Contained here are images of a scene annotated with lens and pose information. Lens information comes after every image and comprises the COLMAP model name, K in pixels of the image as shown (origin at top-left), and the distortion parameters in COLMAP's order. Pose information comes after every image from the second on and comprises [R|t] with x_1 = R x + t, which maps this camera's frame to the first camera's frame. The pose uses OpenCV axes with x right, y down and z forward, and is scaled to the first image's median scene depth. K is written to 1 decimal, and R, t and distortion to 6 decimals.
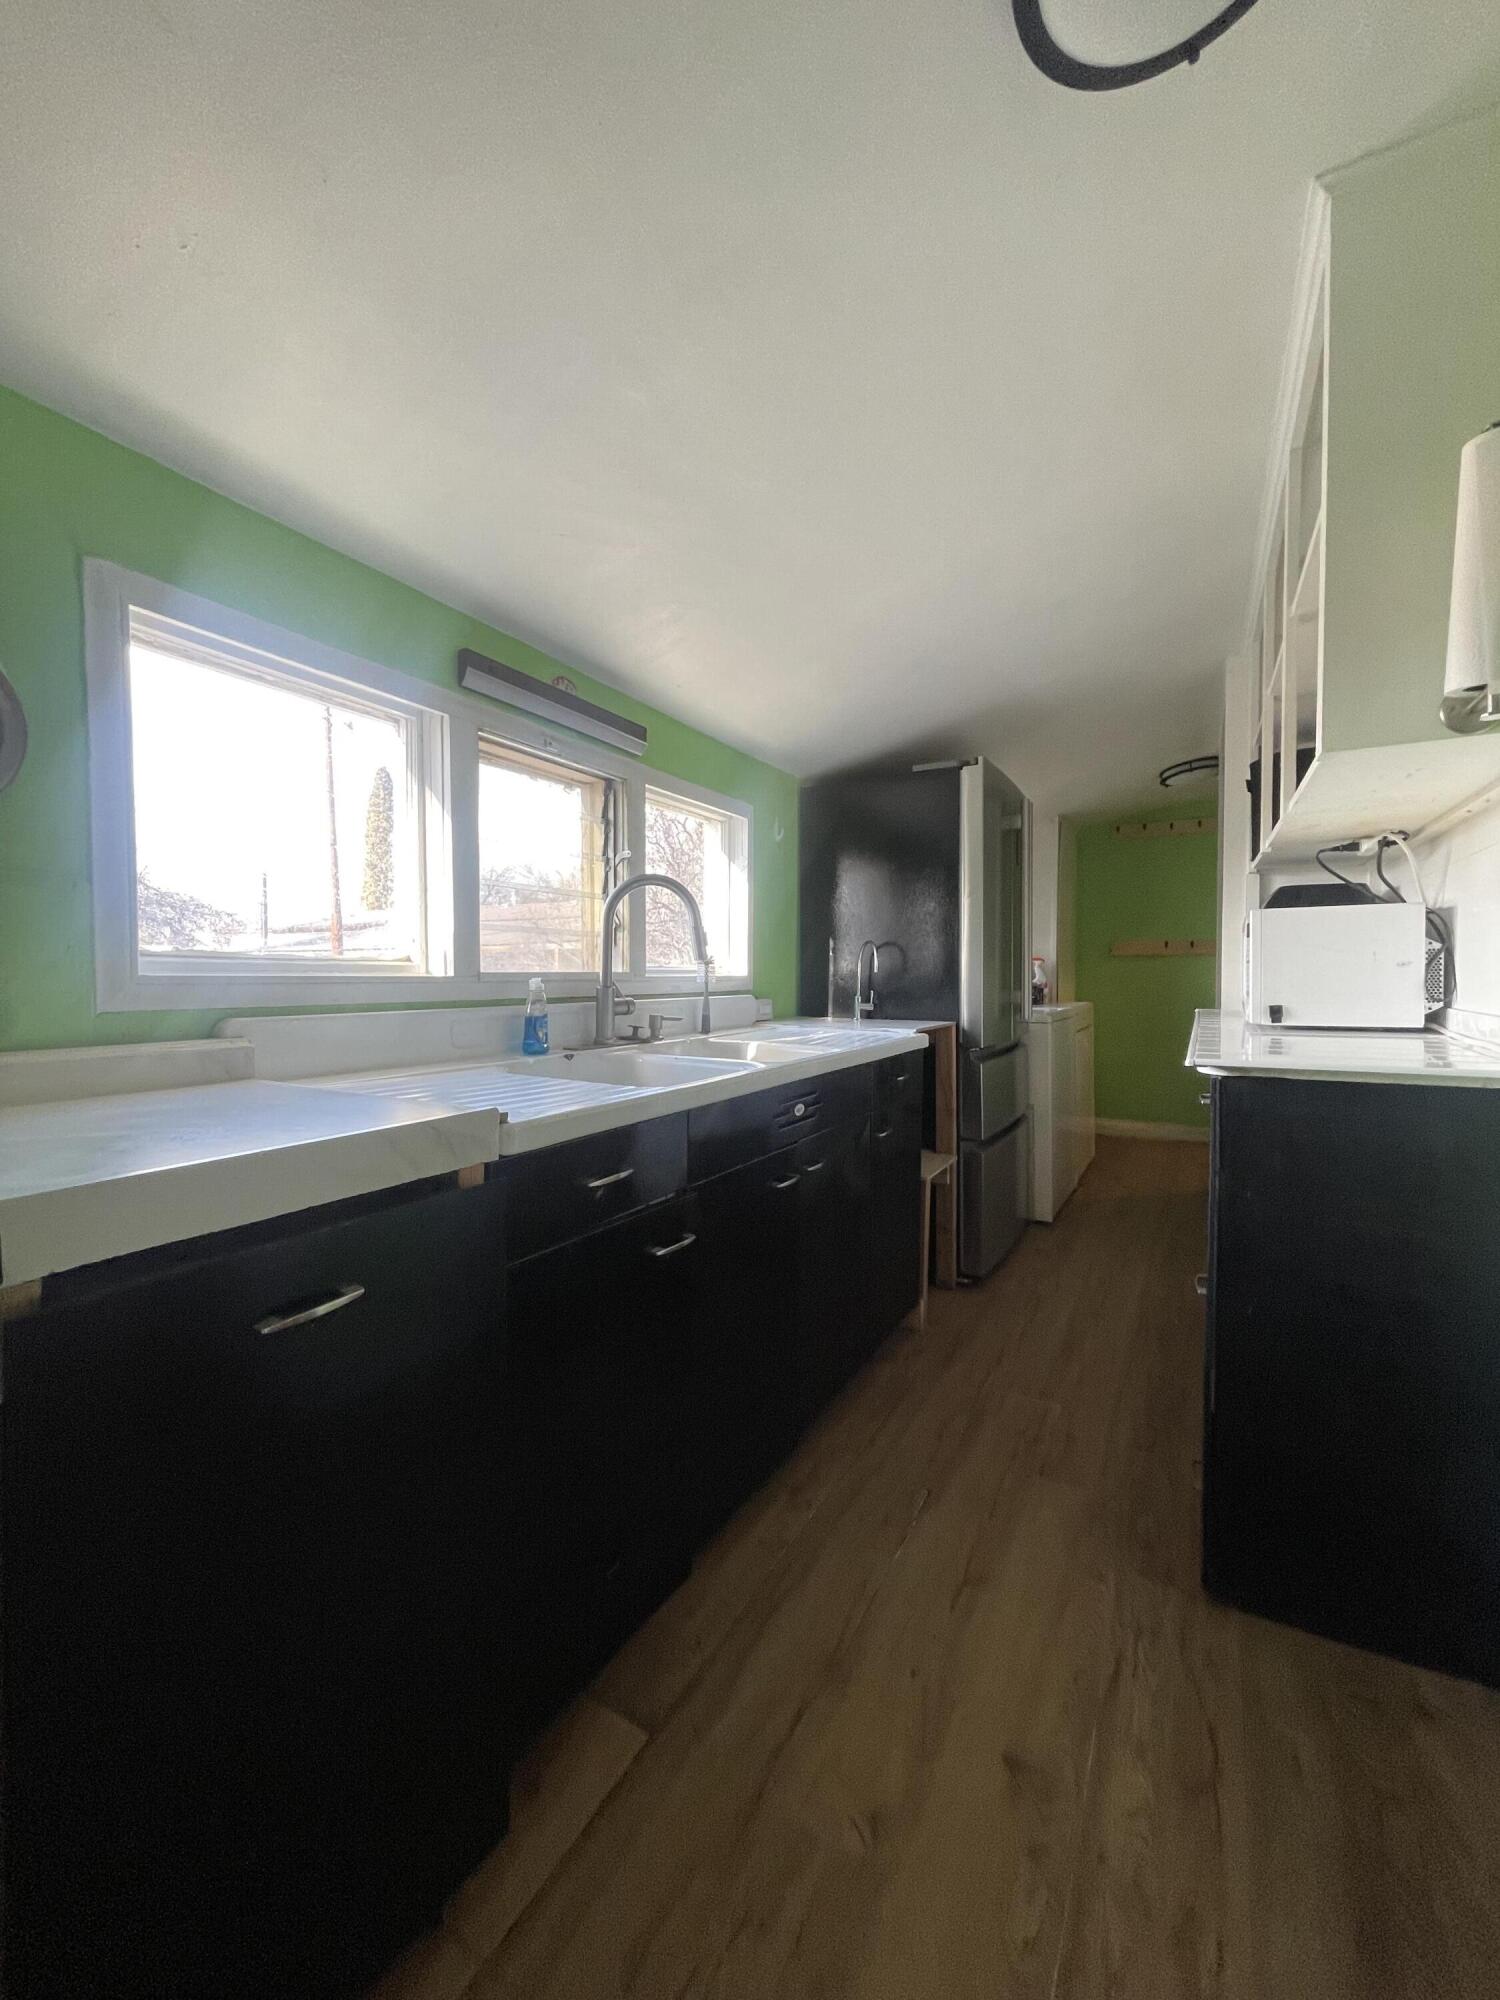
lens RADIAL K [[817.6, 0, 726.6], [0, 817.6, 992.2], [0, 0, 1]] dist [0.000787, 0.000117]
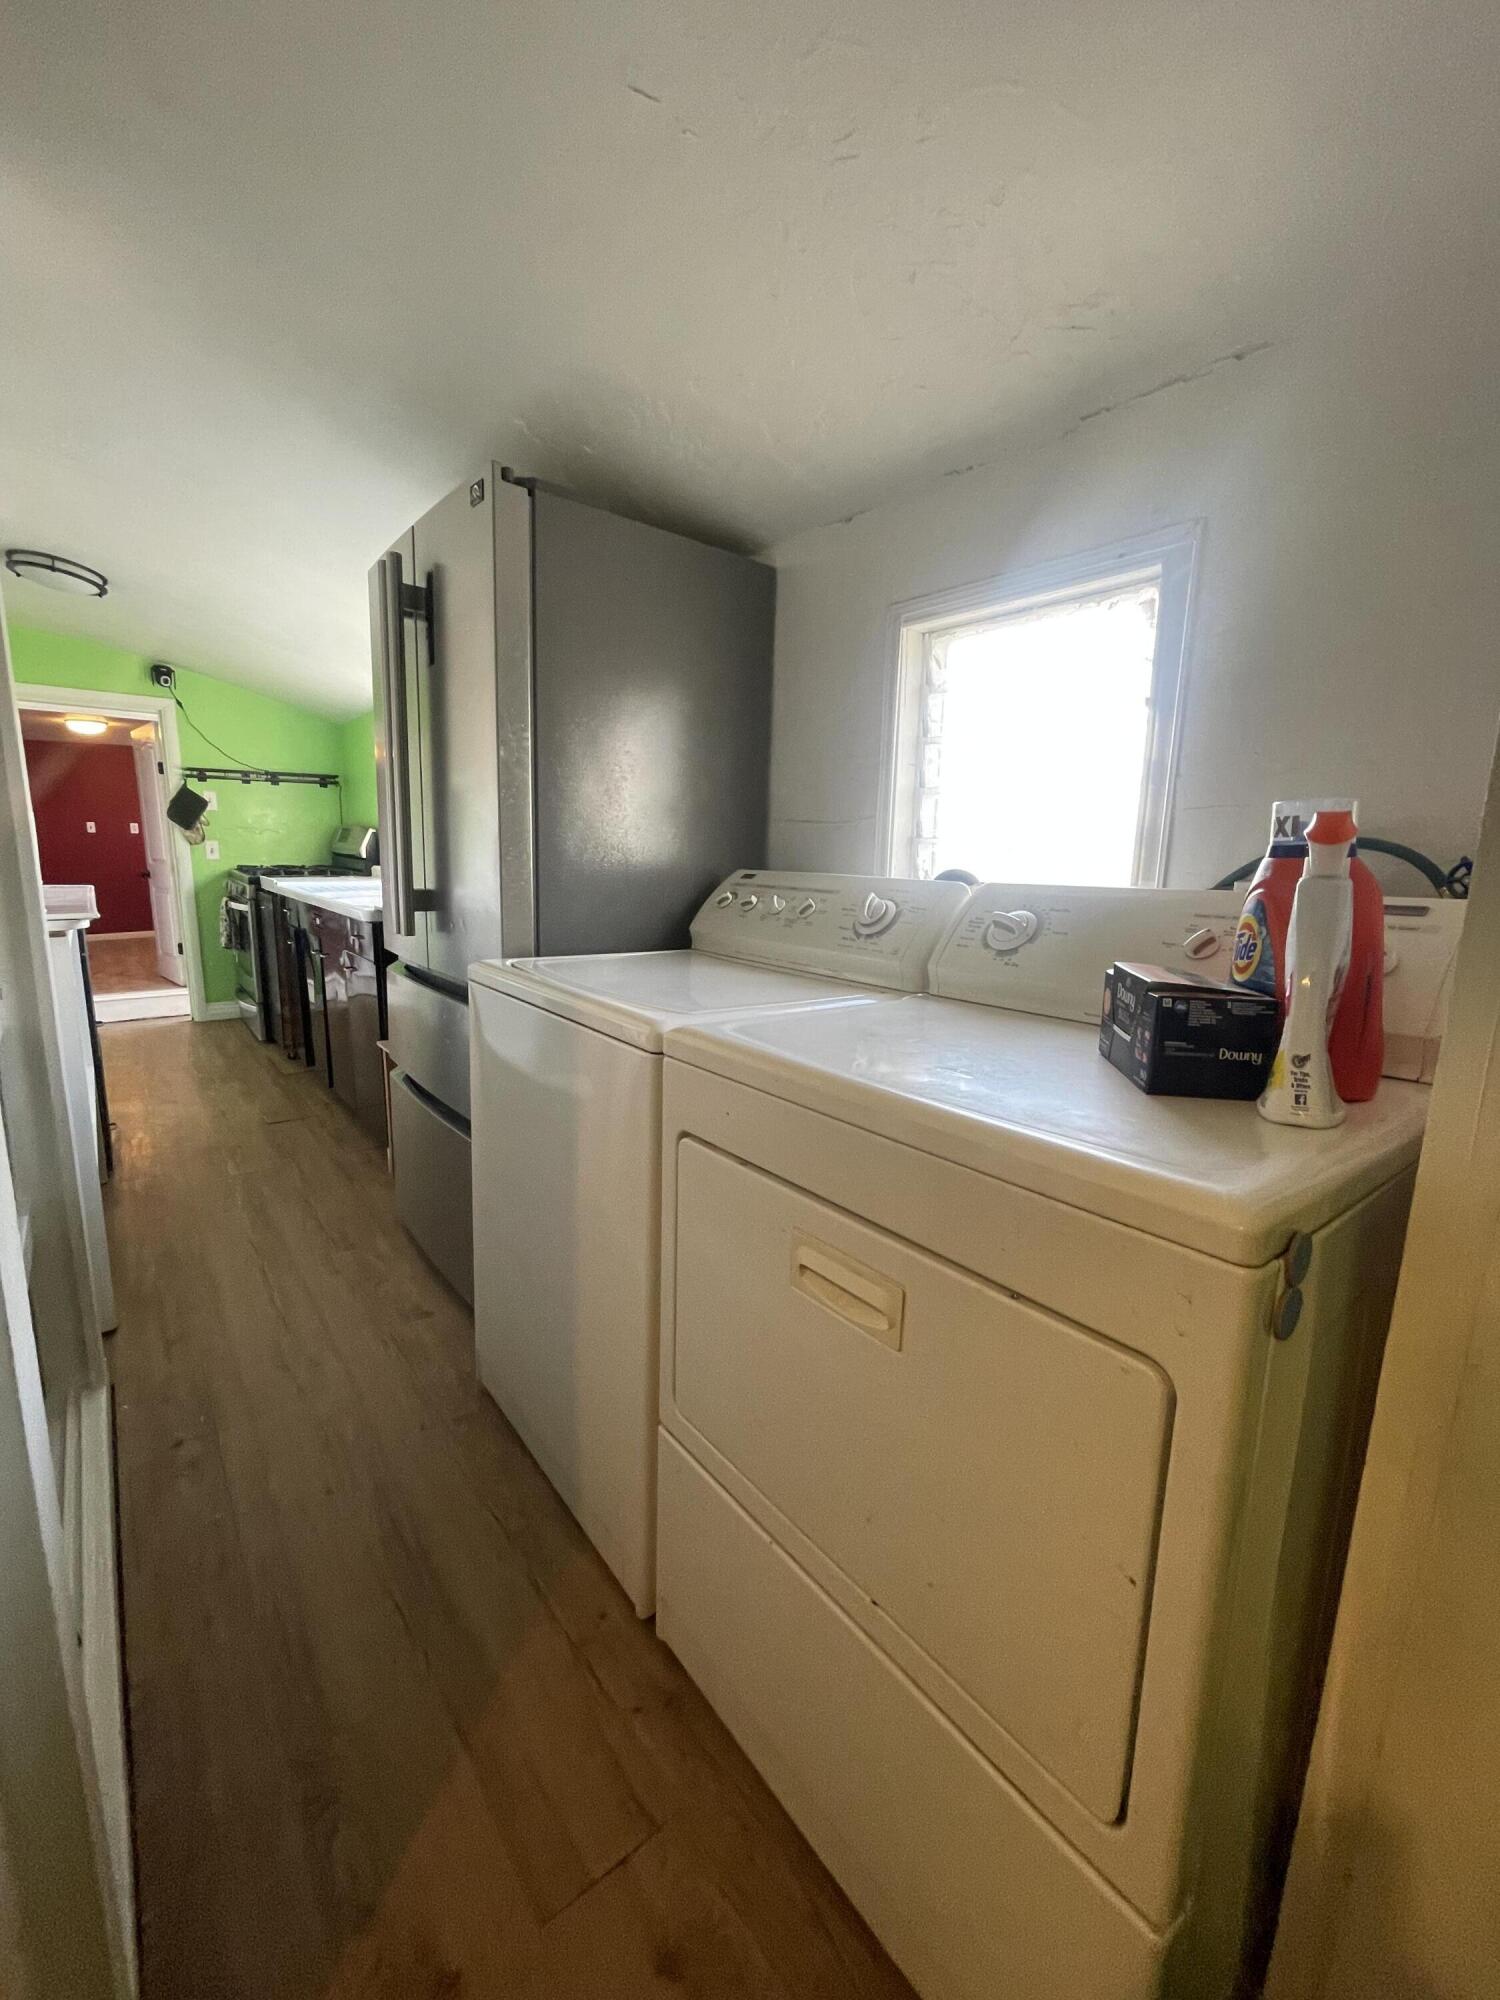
lens RADIAL K [[817.6, 0, 743.4], [0, 817.6, 994.3], [0, 0, 1]] dist [0.000787, 0.000117]
pose [[-0.361083, 0.158175, -0.919021, 1.578979], [-0.044913, 0.981416, 0.186560, -0.097111], [0.931451, 0.108639, -0.347269, 2.703777]]
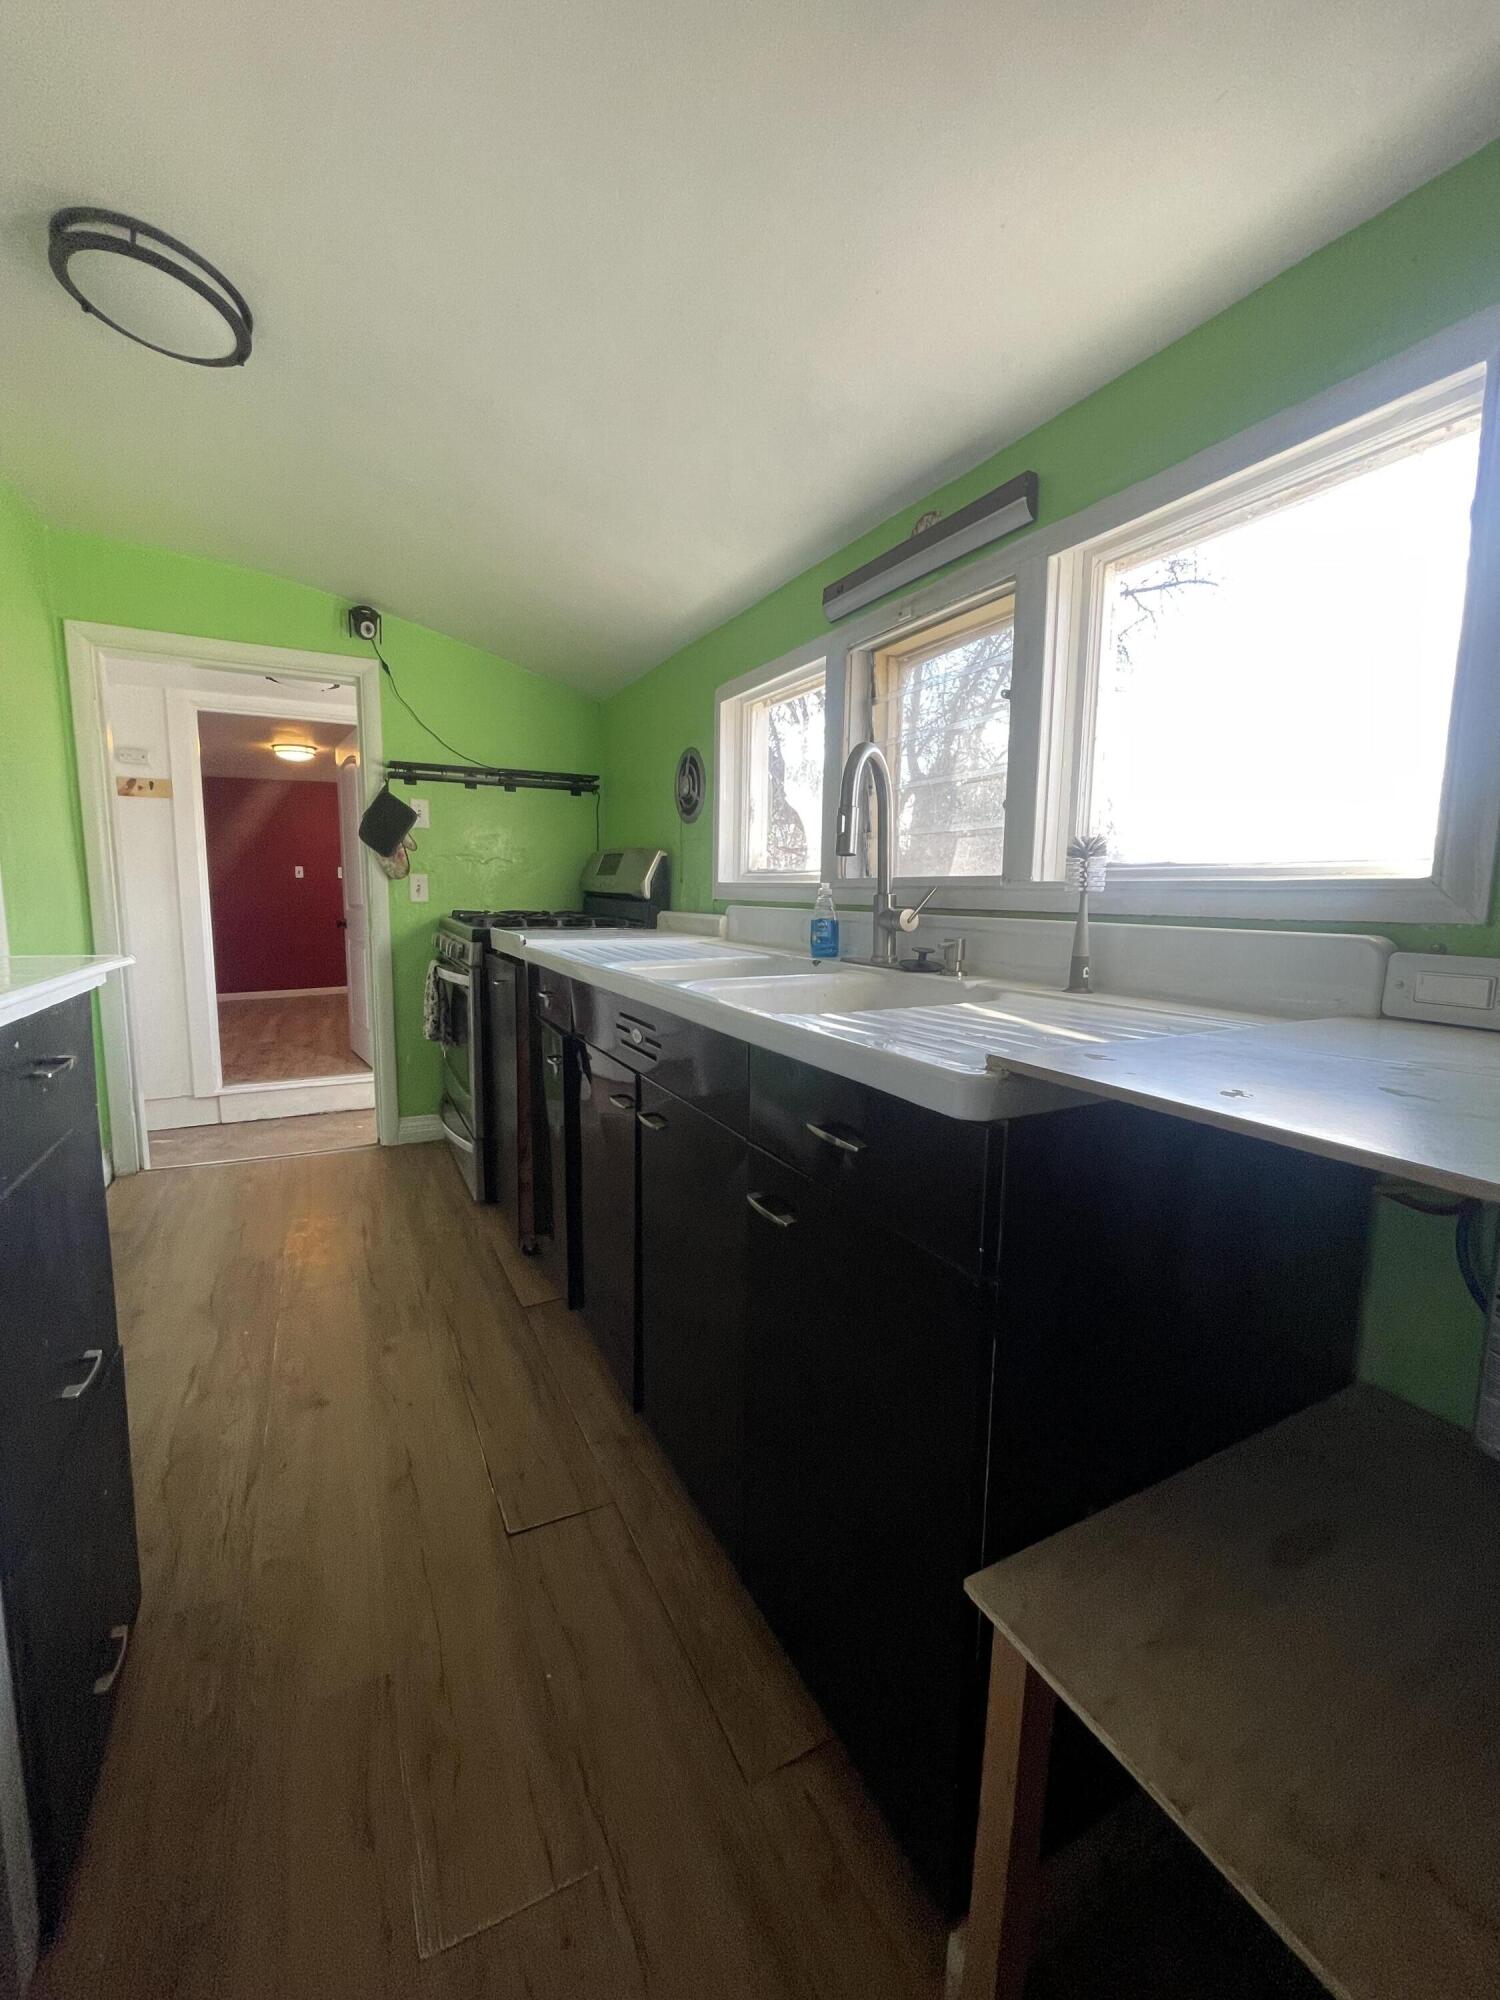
lens RADIAL K [[817.6, 0, 748.0], [0, 817.6, 999.1], [0, 0, 1]] dist [0.000787, 0.000117]
pose [[-0.529419, 0.096798, -0.842820, 0.744842], [-0.040880, 0.989404, 0.139312, -0.013438], [0.847375, 0.108209, -0.519853, 1.564330]]
